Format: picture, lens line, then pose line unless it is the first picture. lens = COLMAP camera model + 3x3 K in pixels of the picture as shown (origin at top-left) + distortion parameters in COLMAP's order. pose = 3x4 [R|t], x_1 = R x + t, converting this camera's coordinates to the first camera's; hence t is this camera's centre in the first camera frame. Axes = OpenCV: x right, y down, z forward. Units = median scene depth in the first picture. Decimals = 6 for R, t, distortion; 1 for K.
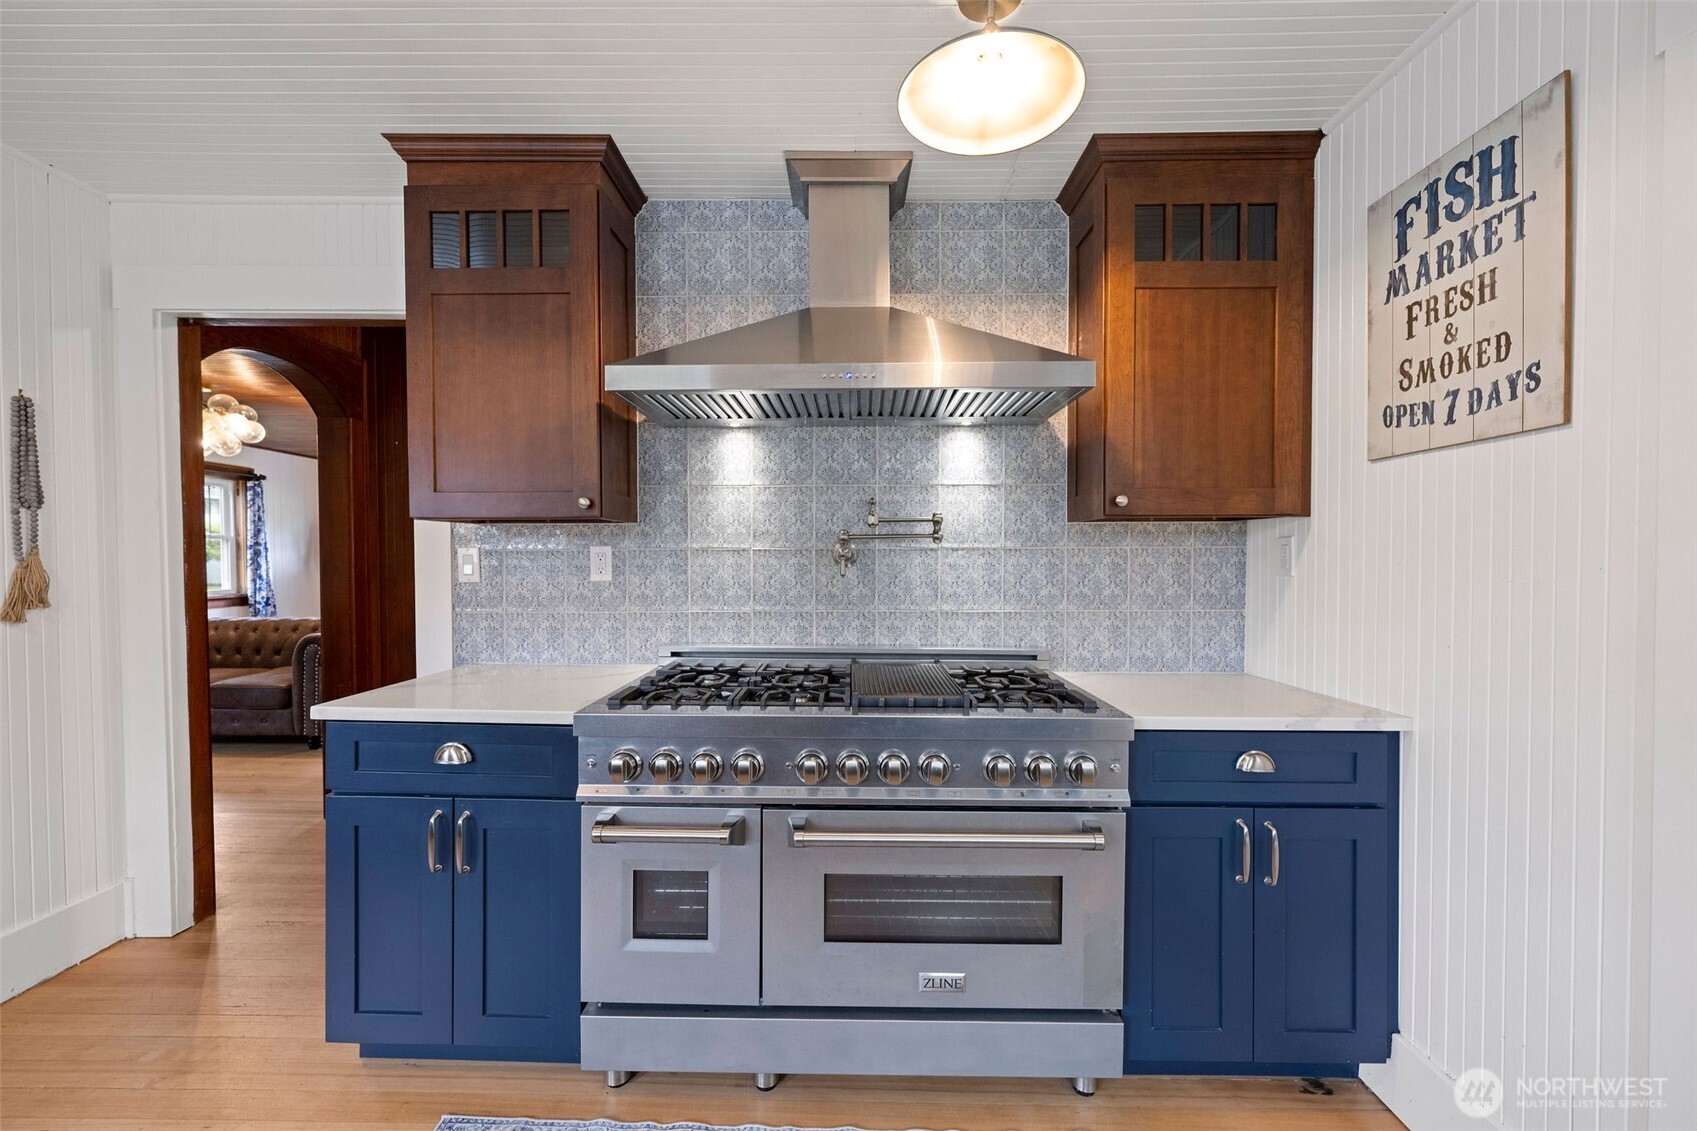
lens RADIAL K [[670.3, 0, 845.2], [0, 670.3, 568.2], [0, 0, 1]] dist [-0.000849, -0.000535]
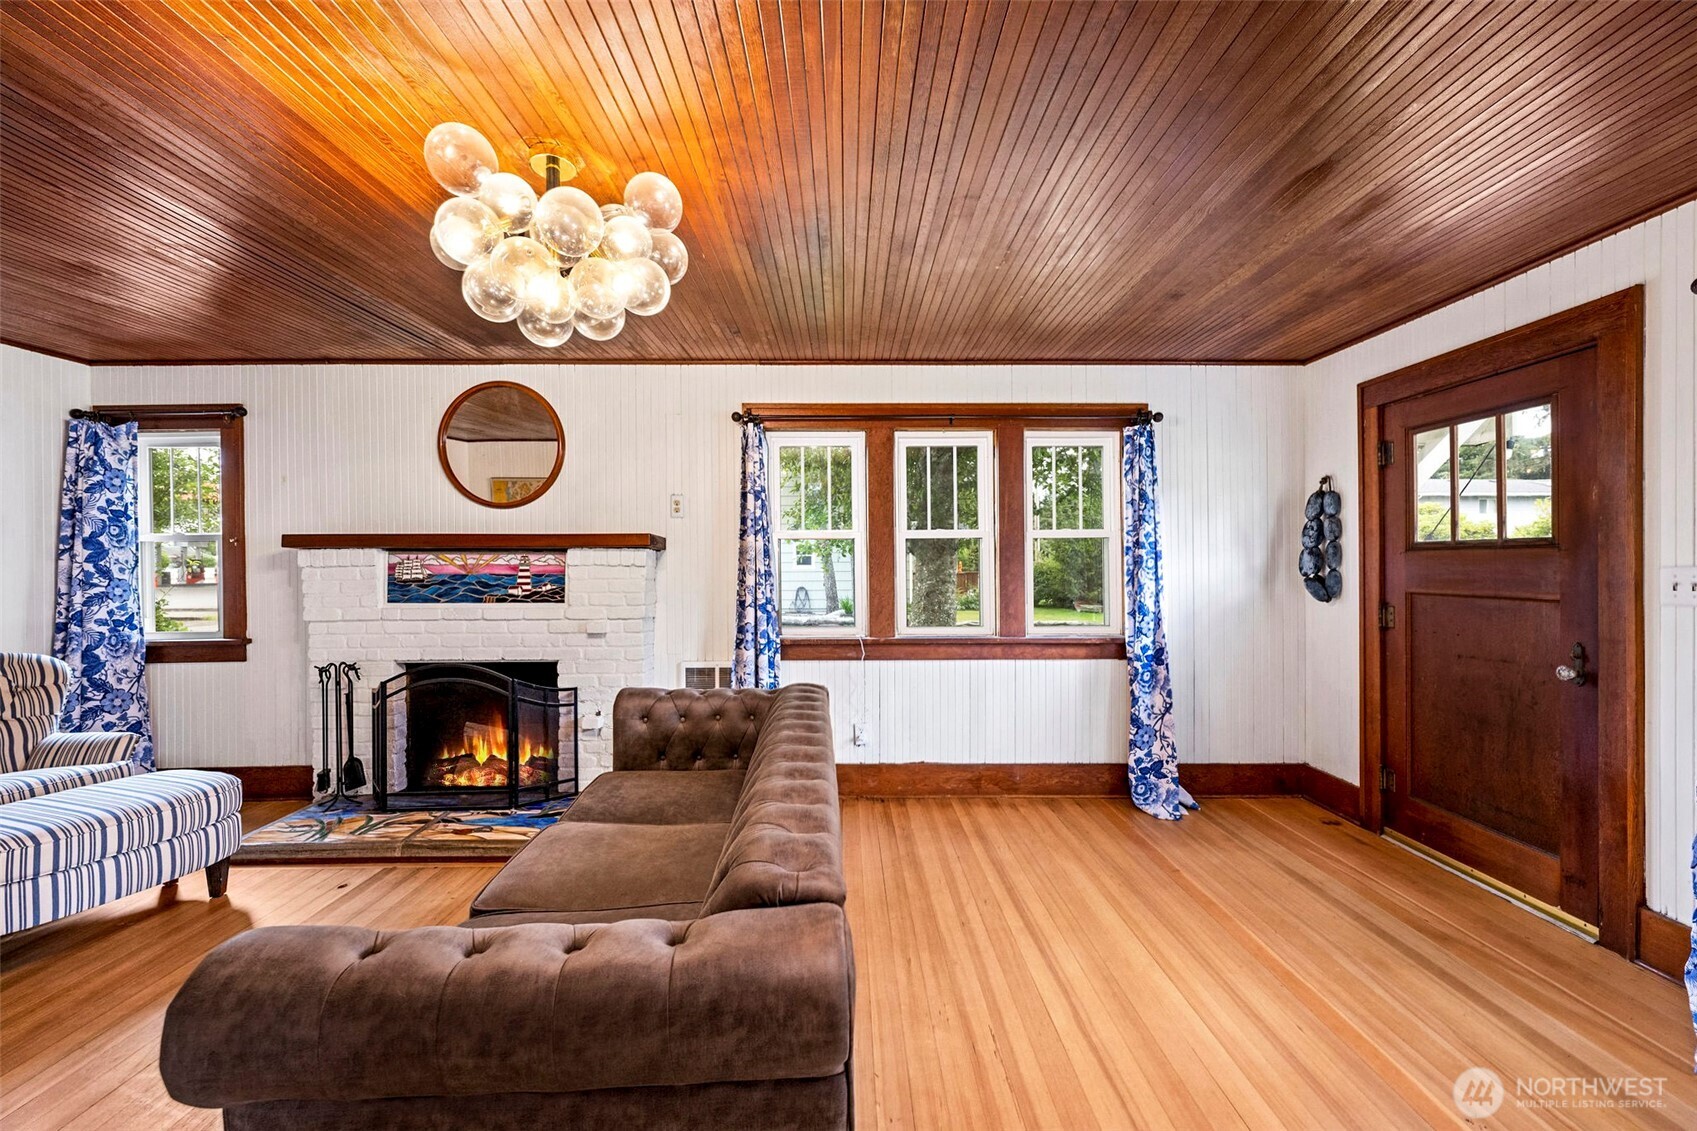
lens RADIAL K [[670.3, 0, 854.3], [0, 670.3, 570.6], [0, 0, 1]] dist [-0.000849, -0.000535]
pose [[0.025570, 0.010022, -0.999623, -0.359695], [-0.013767, 0.999858, 0.009673, -0.017824], [0.999578, 0.013514, 0.025704, 0.764215]]
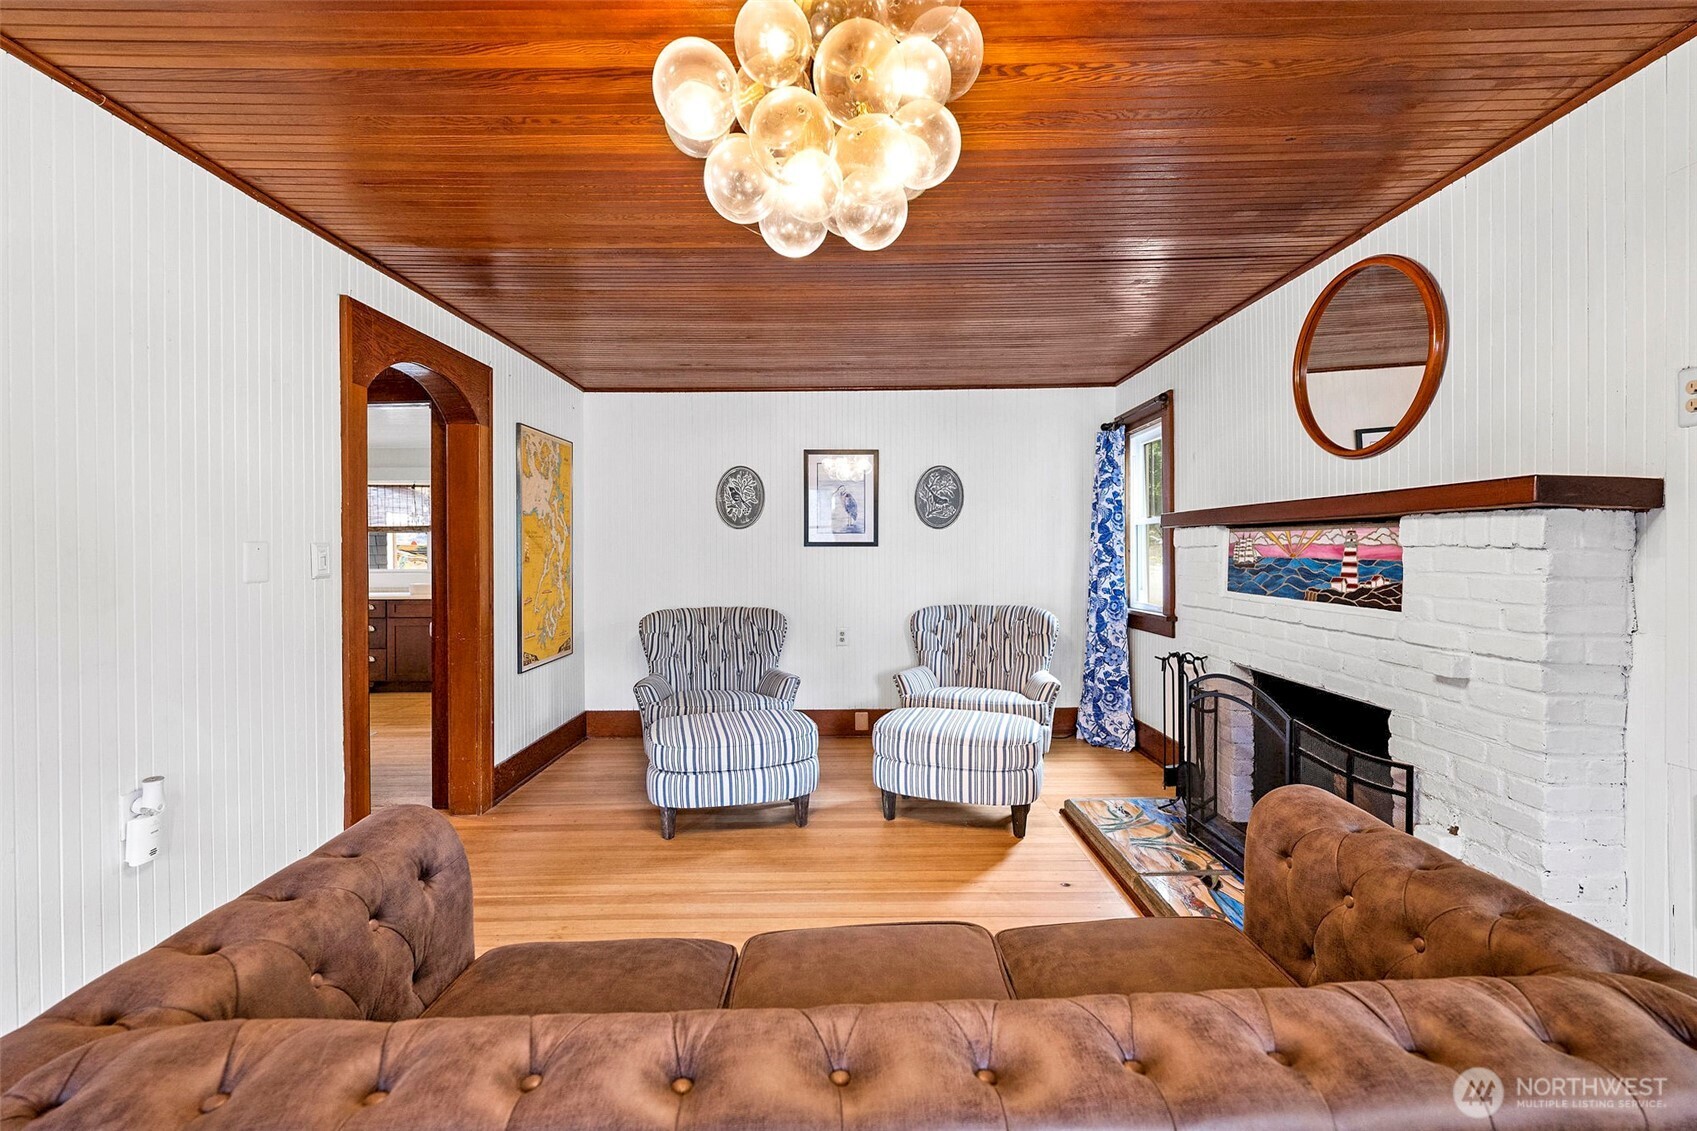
lens RADIAL K [[670.3, 0, 847.2], [0, 670.3, 553.0], [0, 0, 1]] dist [-0.000849, -0.000535]
pose [[-0.999886, 0.011807, -0.009450, -0.633250], [0.011566, 0.999615, 0.025223, -0.020786], [0.009745, 0.025111, -0.999637, 0.843851]]
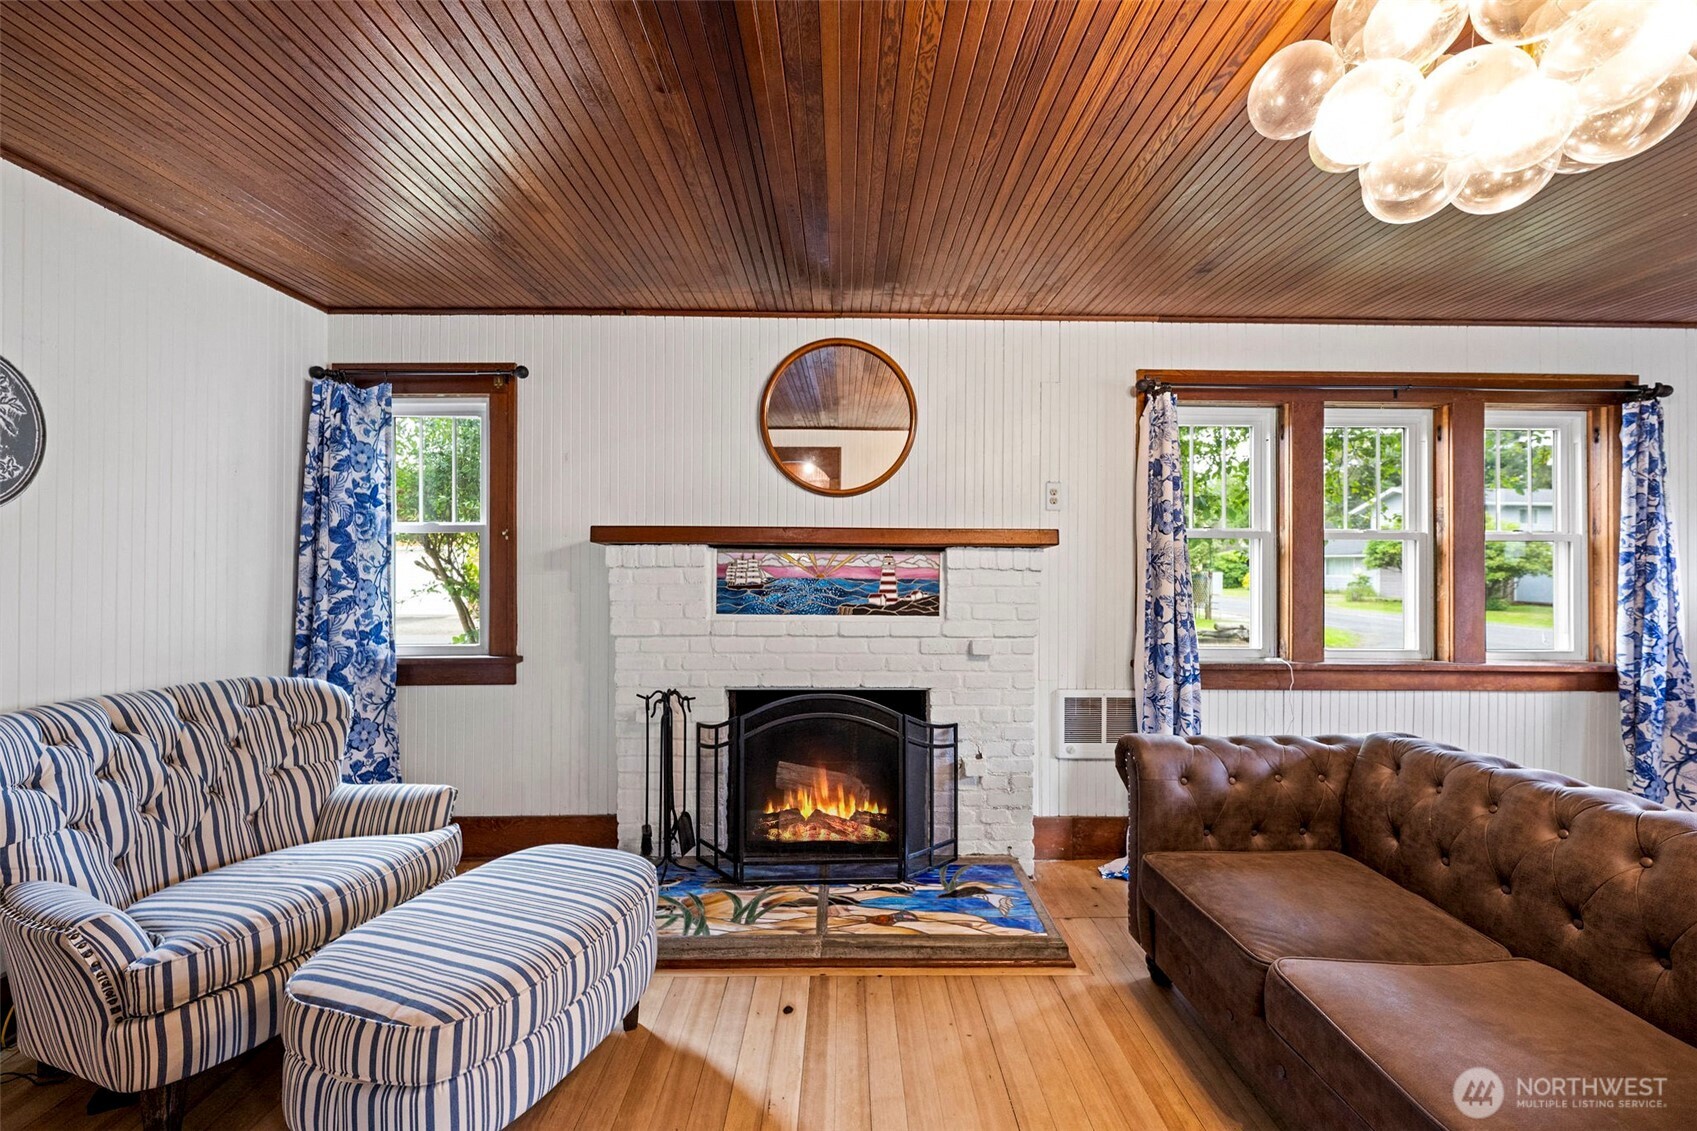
lens RADIAL K [[670.3, 0, 854.4], [0, 670.3, 567.5], [0, 0, 1]] dist [-0.000849, -0.000535]
pose [[0.026594, 0.001000, -0.999646, -0.472634], [-0.023859, 0.999715, 0.000366, -0.013380], [0.999362, 0.023841, 0.026611, 0.494259]]
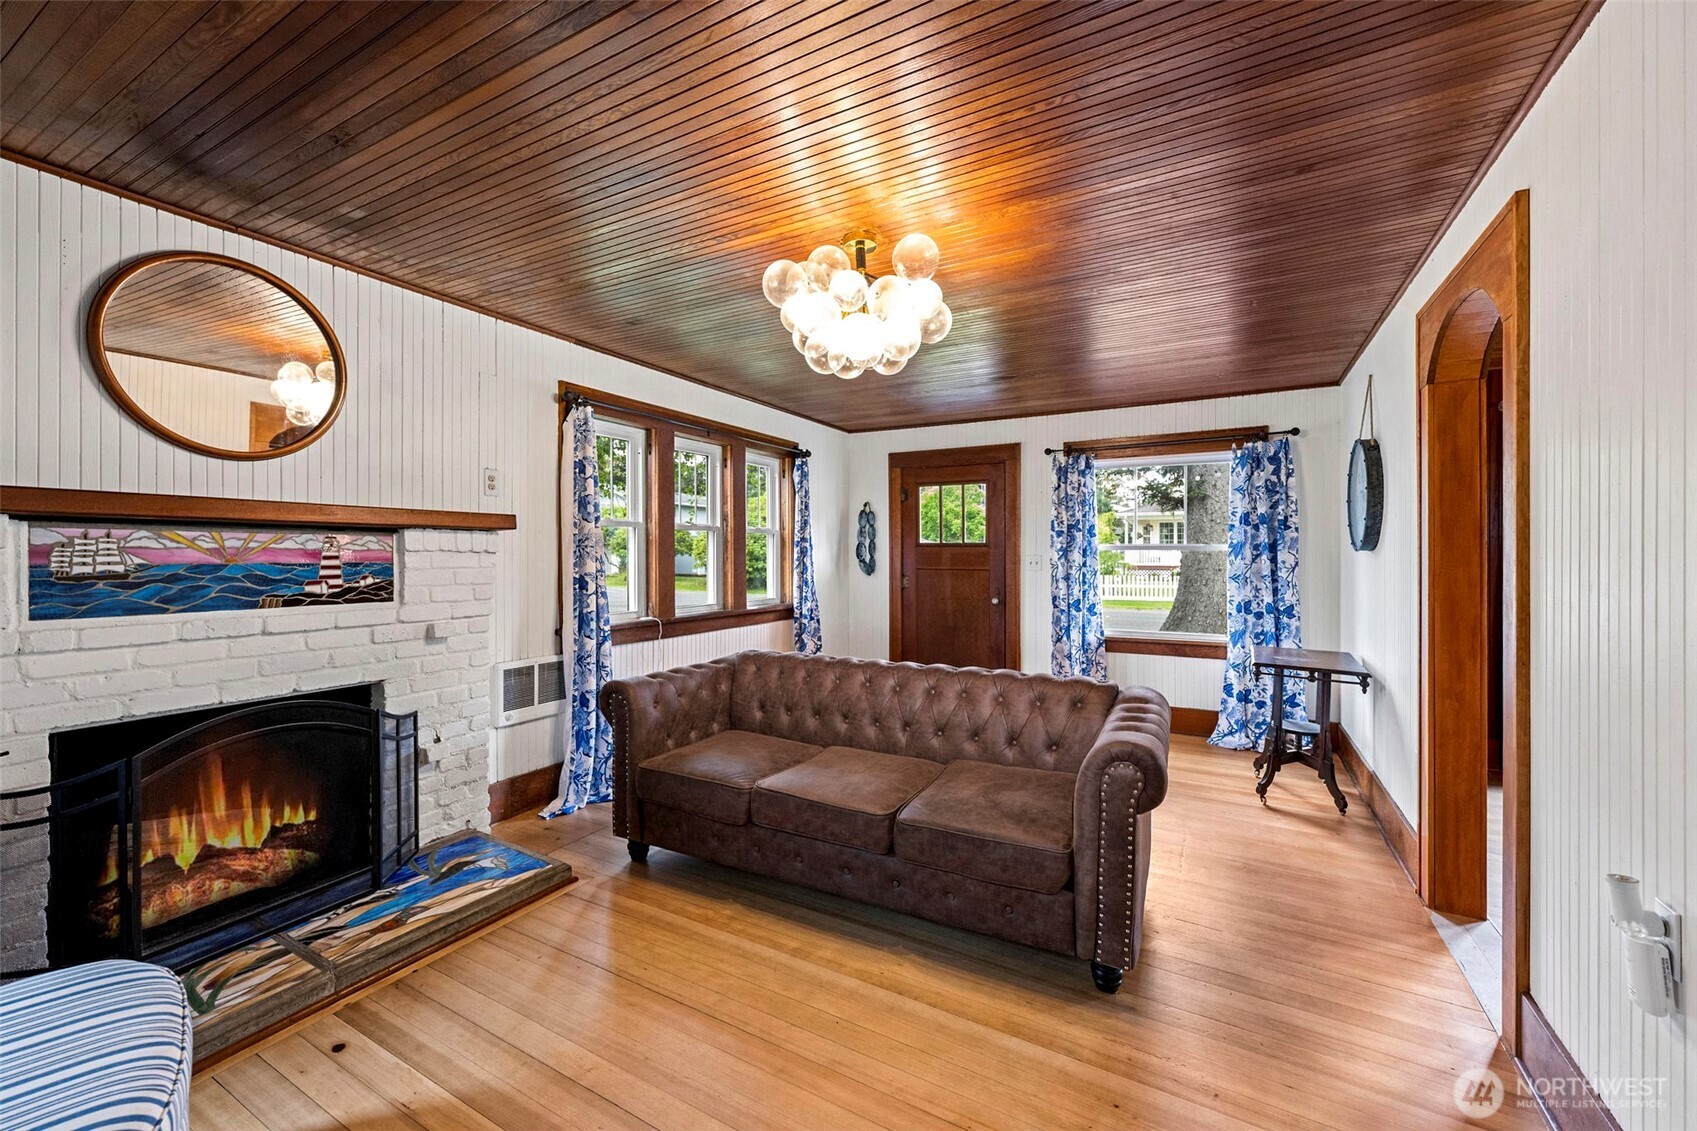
lens RADIAL K [[670.3, 0, 838.3], [0, 670.3, 552.3], [0, 0, 1]] dist [-0.000849, -0.000535]
pose [[0.875988, 0.003355, -0.482321, -0.471532], [-0.012372, 0.999803, -0.015514, -0.010215], [0.482174, 0.019557, 0.875857, 0.345119]]
